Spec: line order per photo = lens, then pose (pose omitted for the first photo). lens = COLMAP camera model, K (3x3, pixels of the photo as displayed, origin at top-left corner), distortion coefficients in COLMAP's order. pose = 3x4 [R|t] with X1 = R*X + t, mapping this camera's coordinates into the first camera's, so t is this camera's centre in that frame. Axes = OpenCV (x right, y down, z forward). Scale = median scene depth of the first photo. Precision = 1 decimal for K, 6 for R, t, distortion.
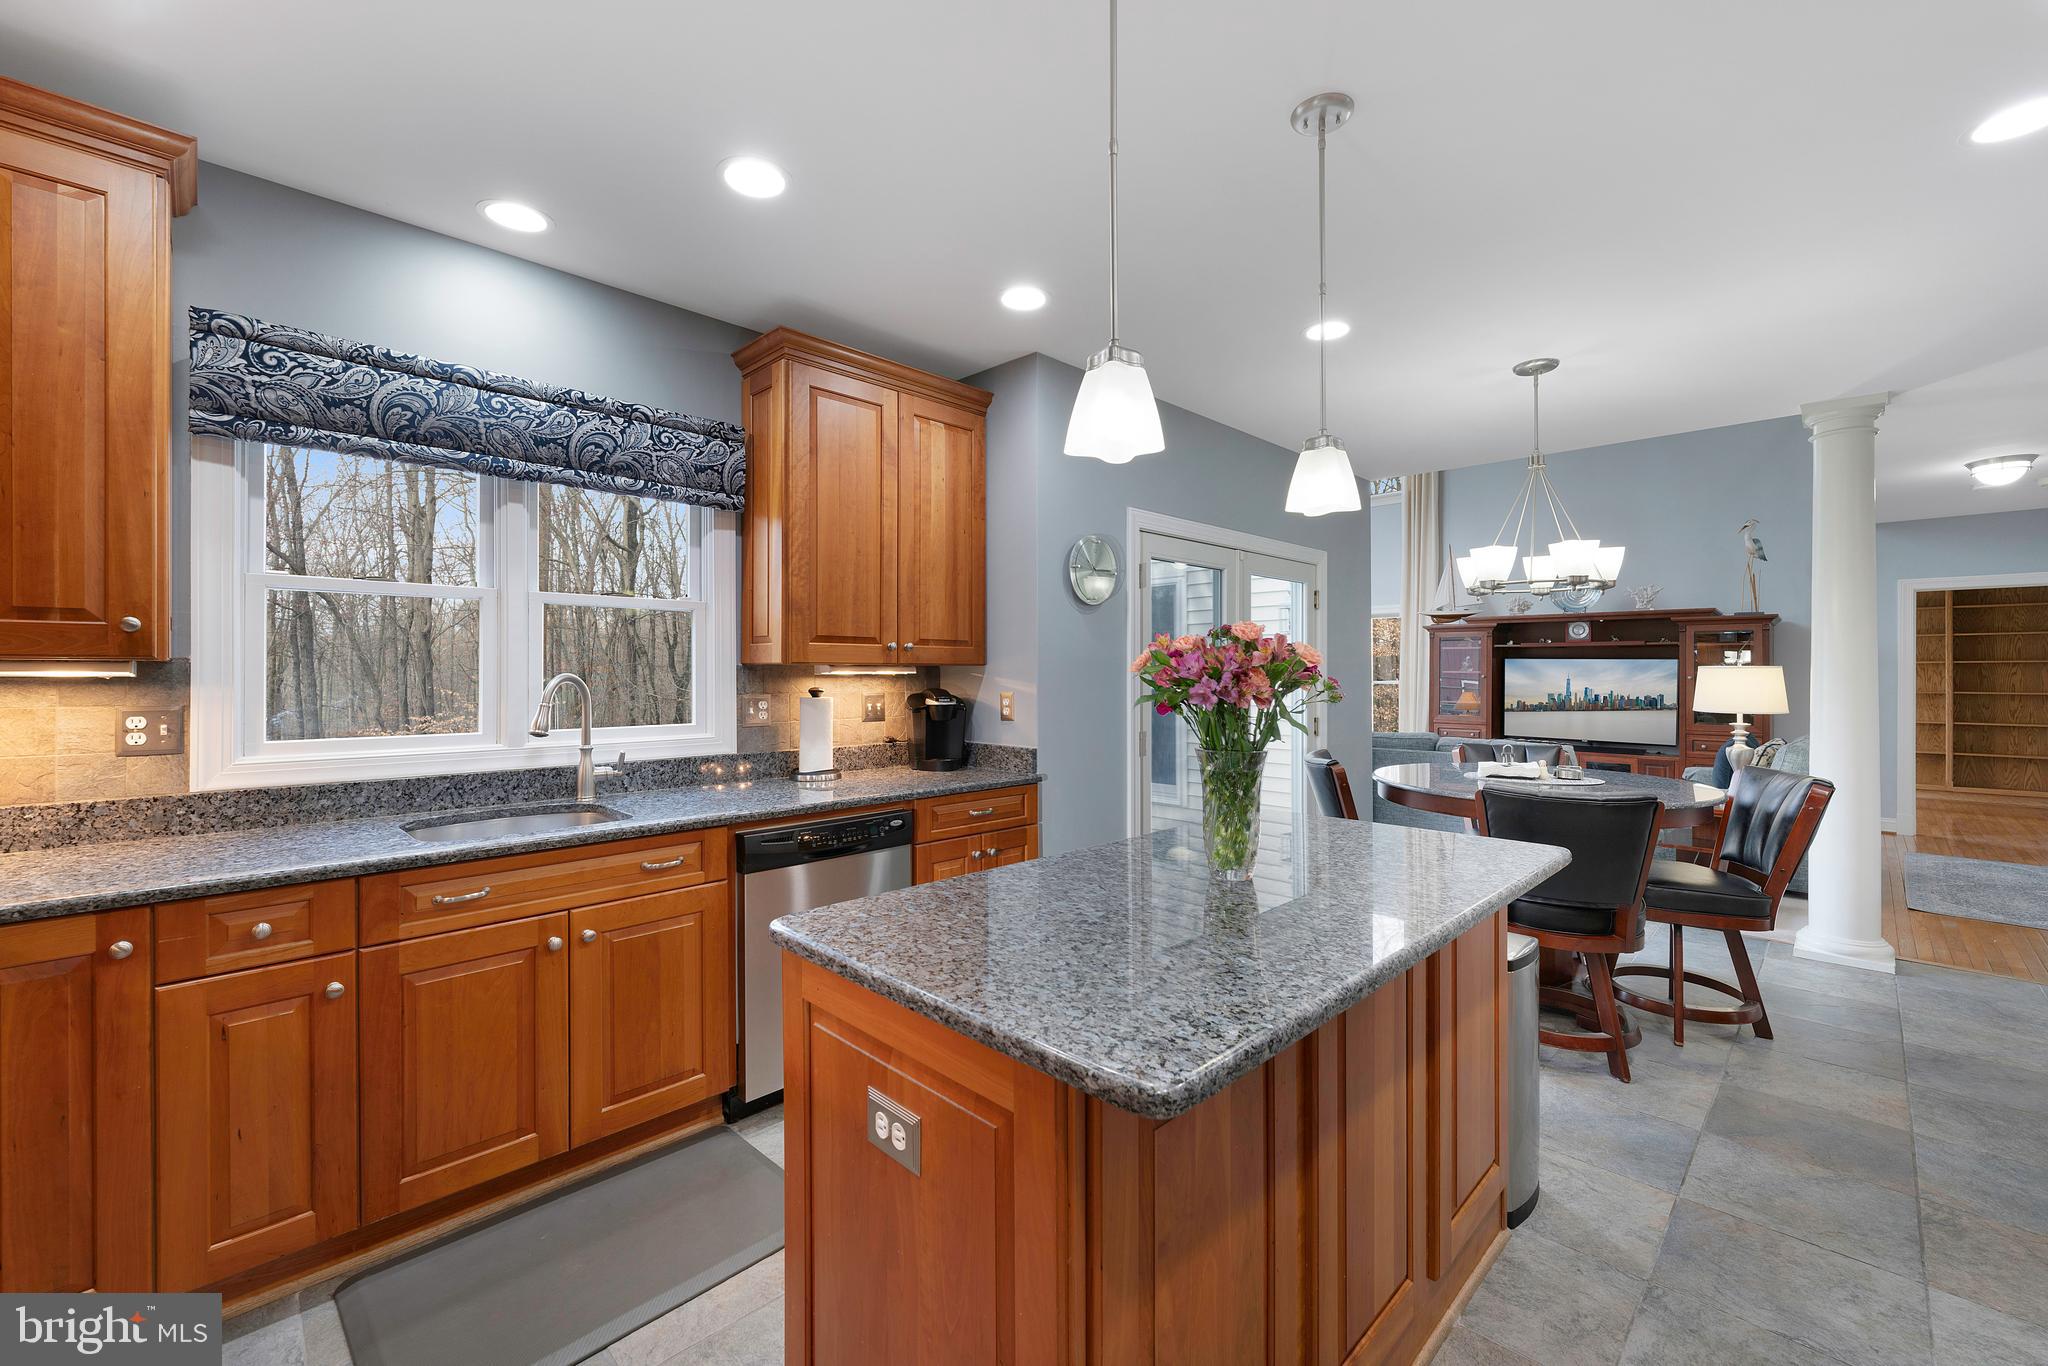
lens RADIAL K [[831.6, 0, 1011.5], [0, 831.6, 680.6], [0, 0, 1]] dist [-0.000858, -0.000178]
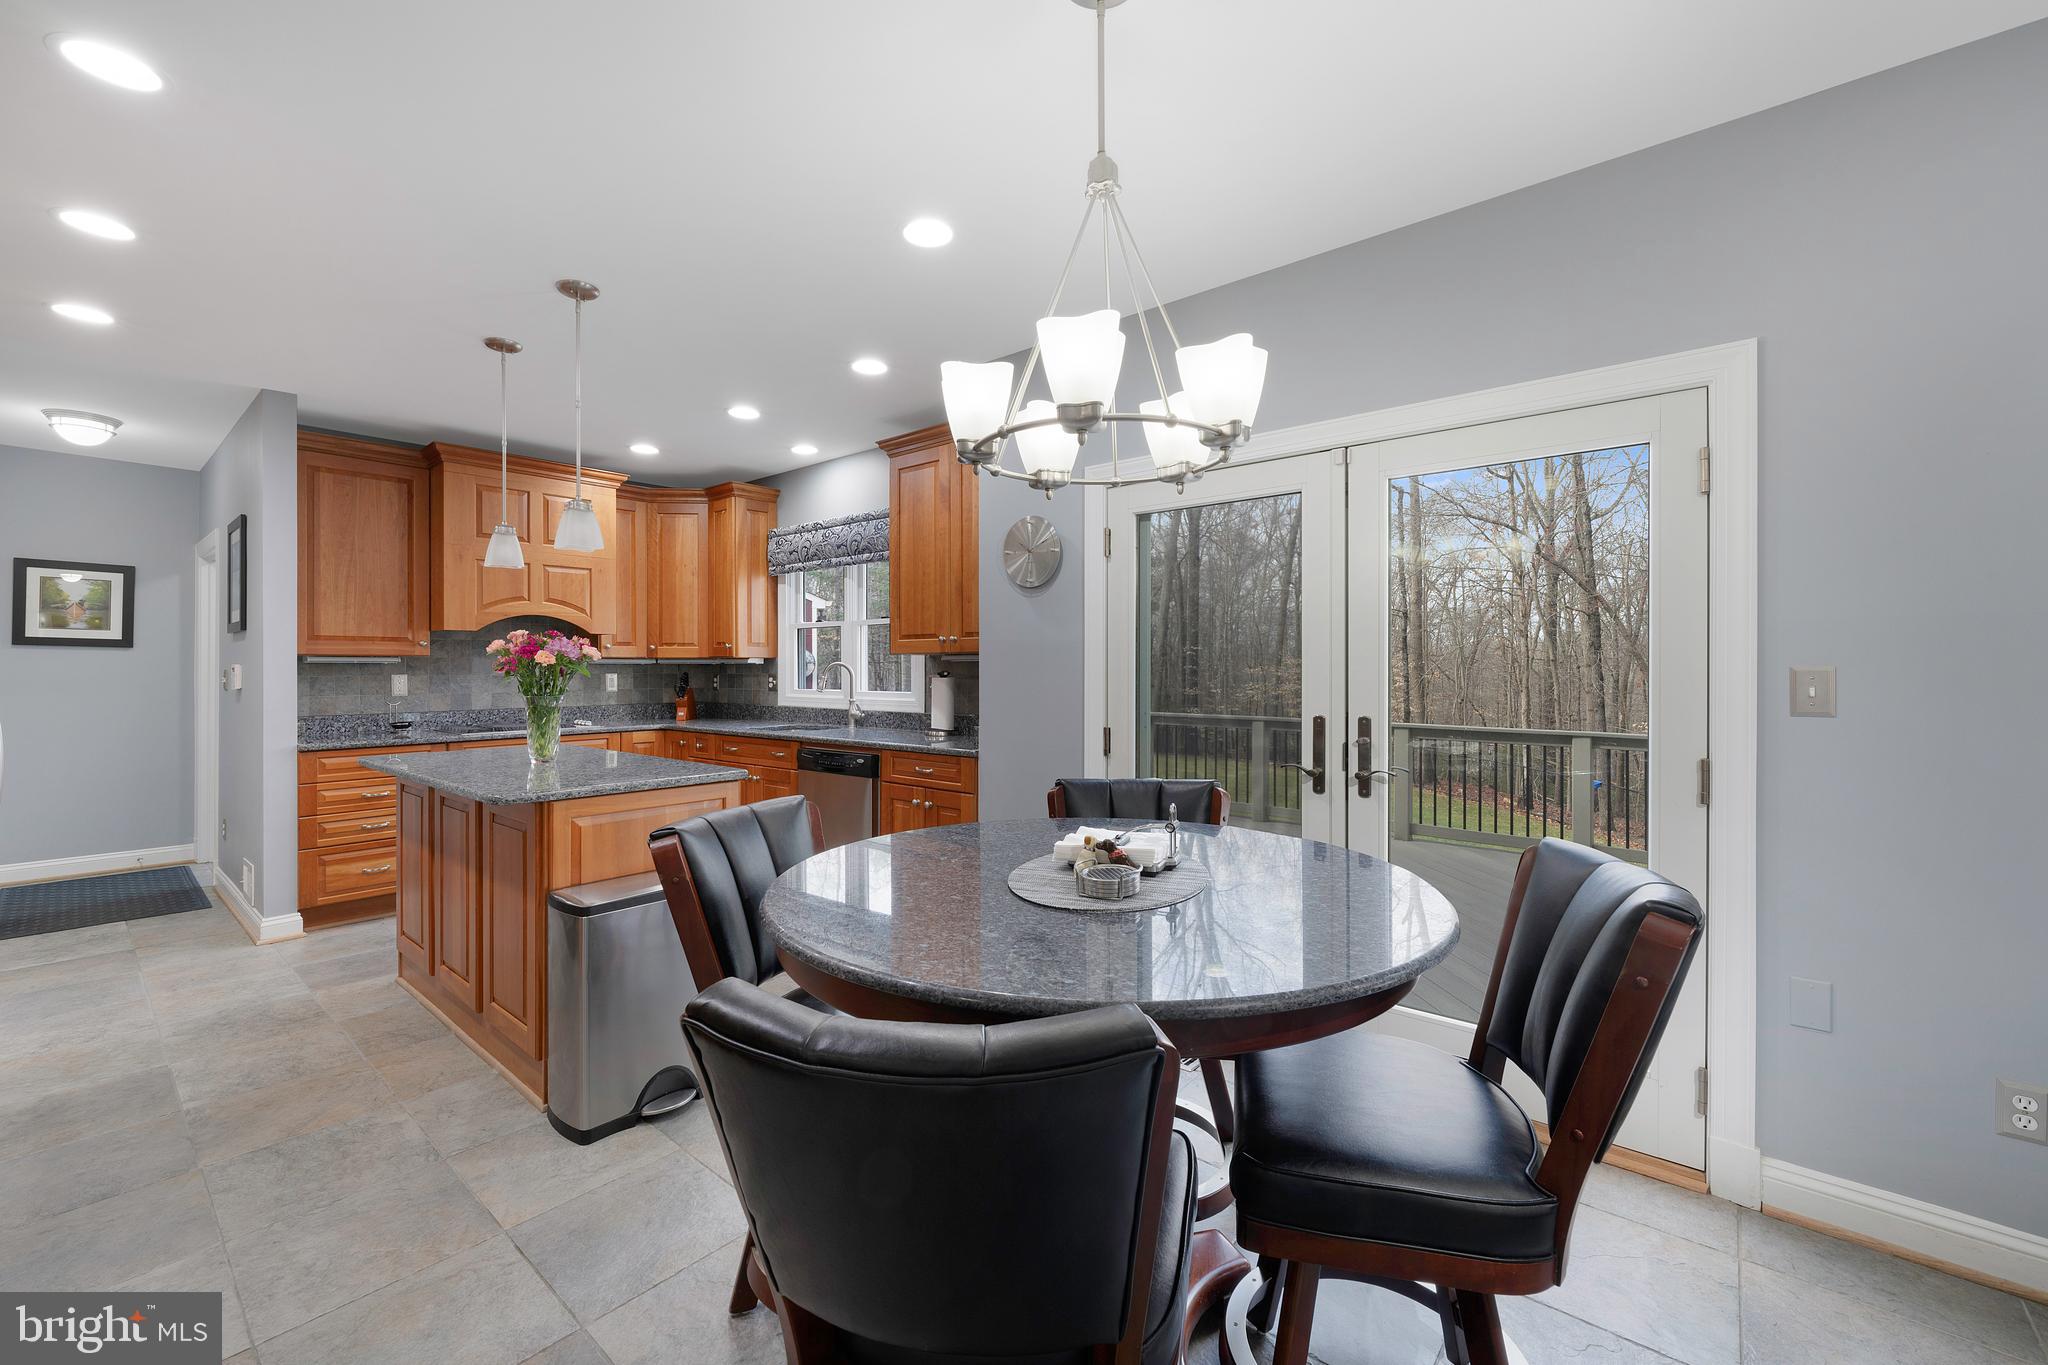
lens RADIAL K [[842.2, 0, 1019.9], [0, 842.2, 665.3], [0, 0, 1]] dist [0.000442, 0.000601]
pose [[0.092314, -0.003296, -0.995725, 1.477522], [-0.007552, 0.999963, -0.004010, 0.005513], [0.995701, 0.007890, 0.092286, 1.227445]]
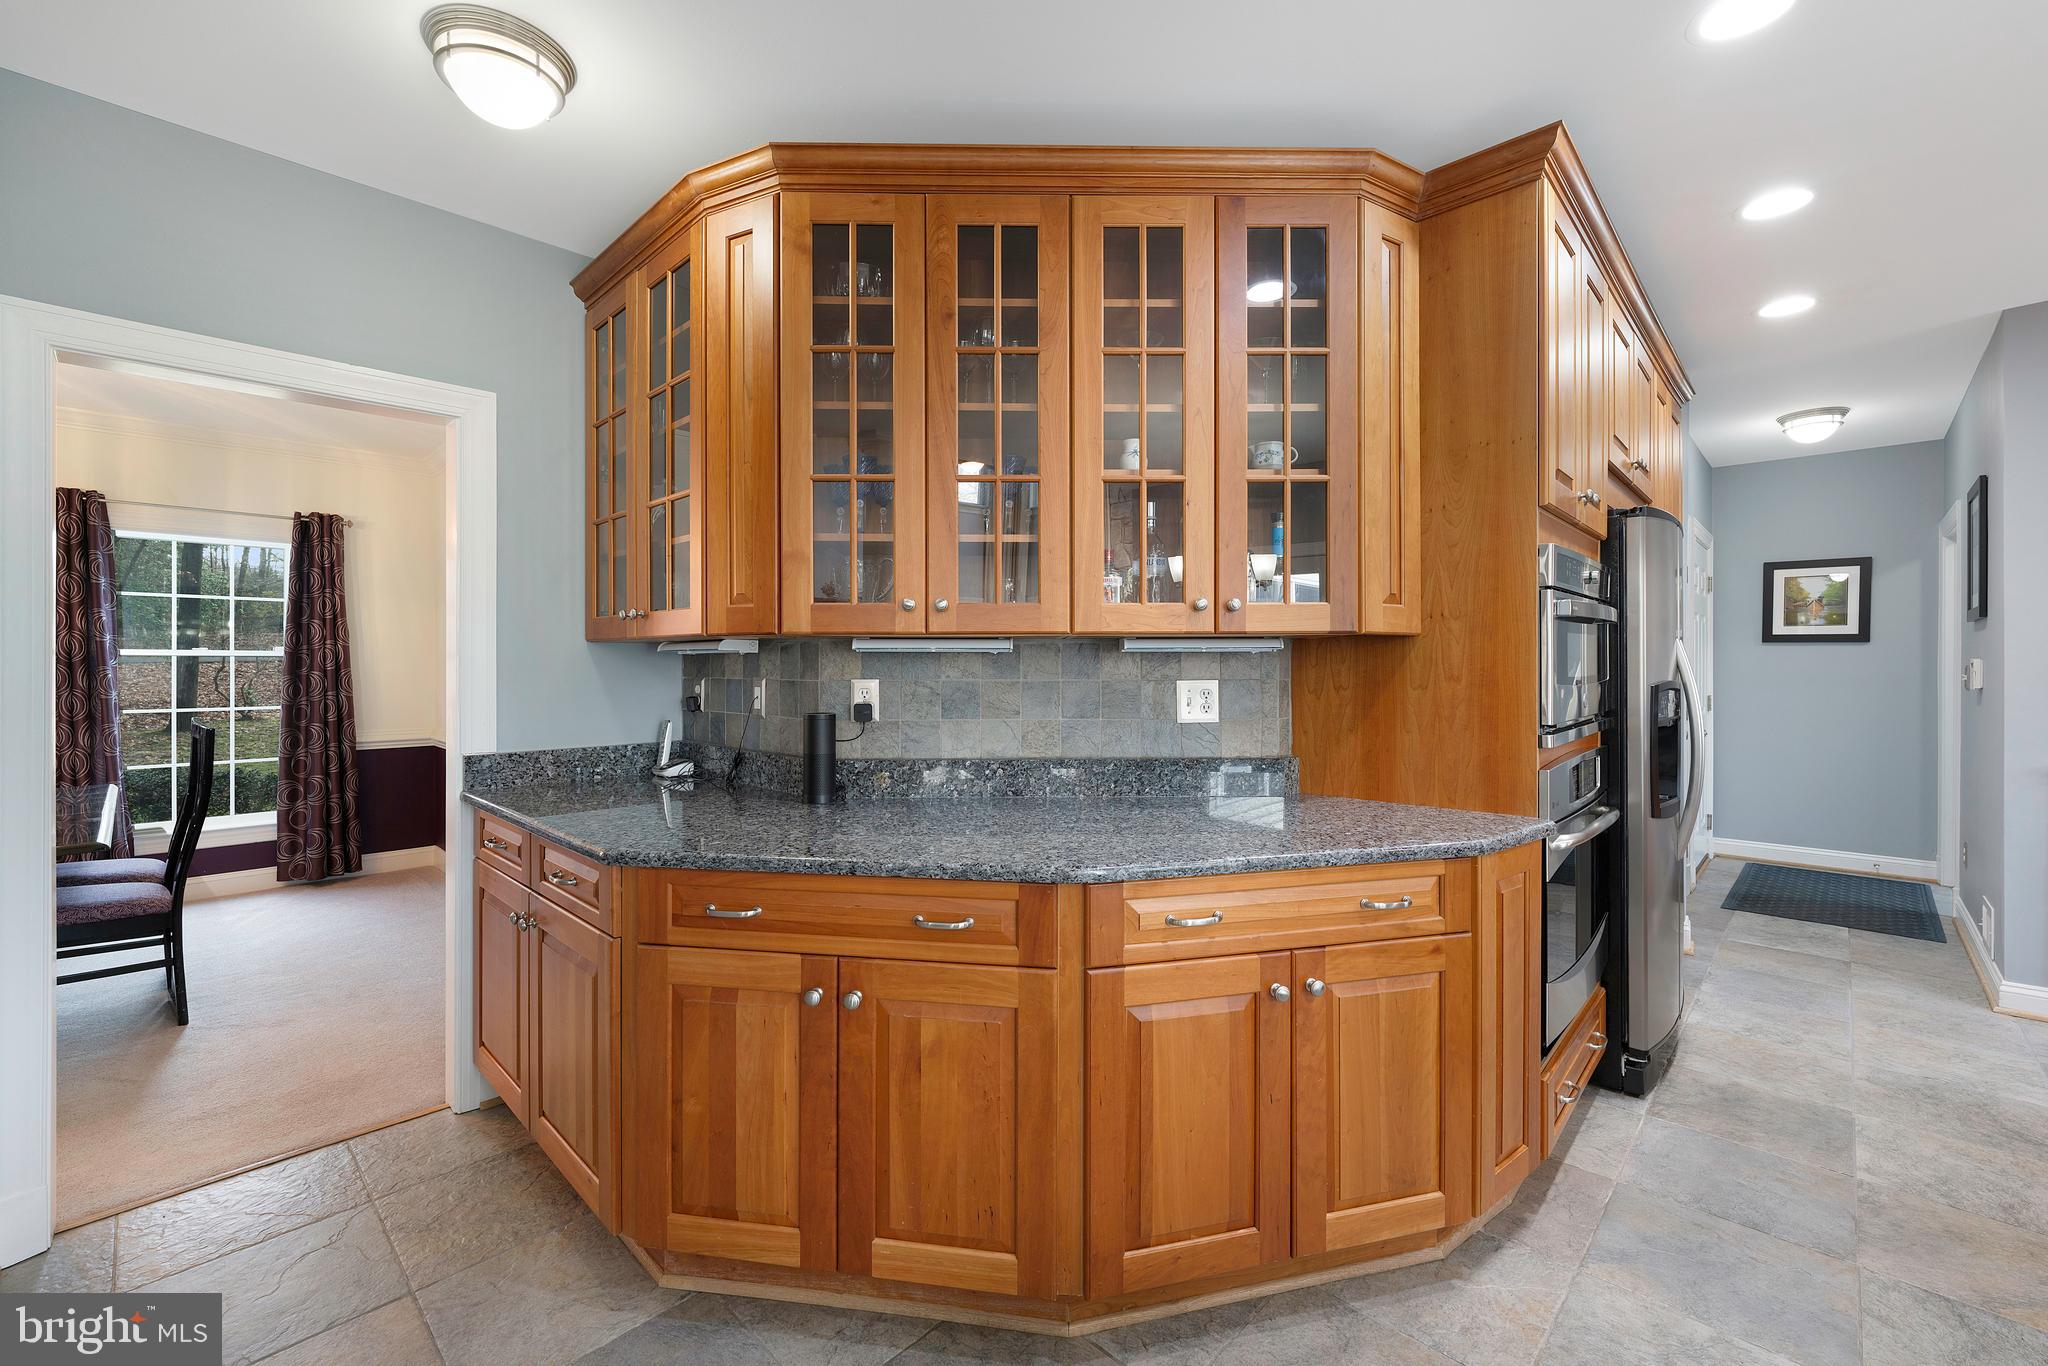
lens RADIAL K [[842.2, 0, 1019.9], [0, 842.2, 665.8], [0, 0, 1]] dist [0.000442, 0.000601]
pose [[-0.999473, 0.001187, -0.032445, 1.283228], [0.000908, 0.999963, 0.008600, 0.006873], [0.032454, 0.008566, -0.999437, 1.167004]]
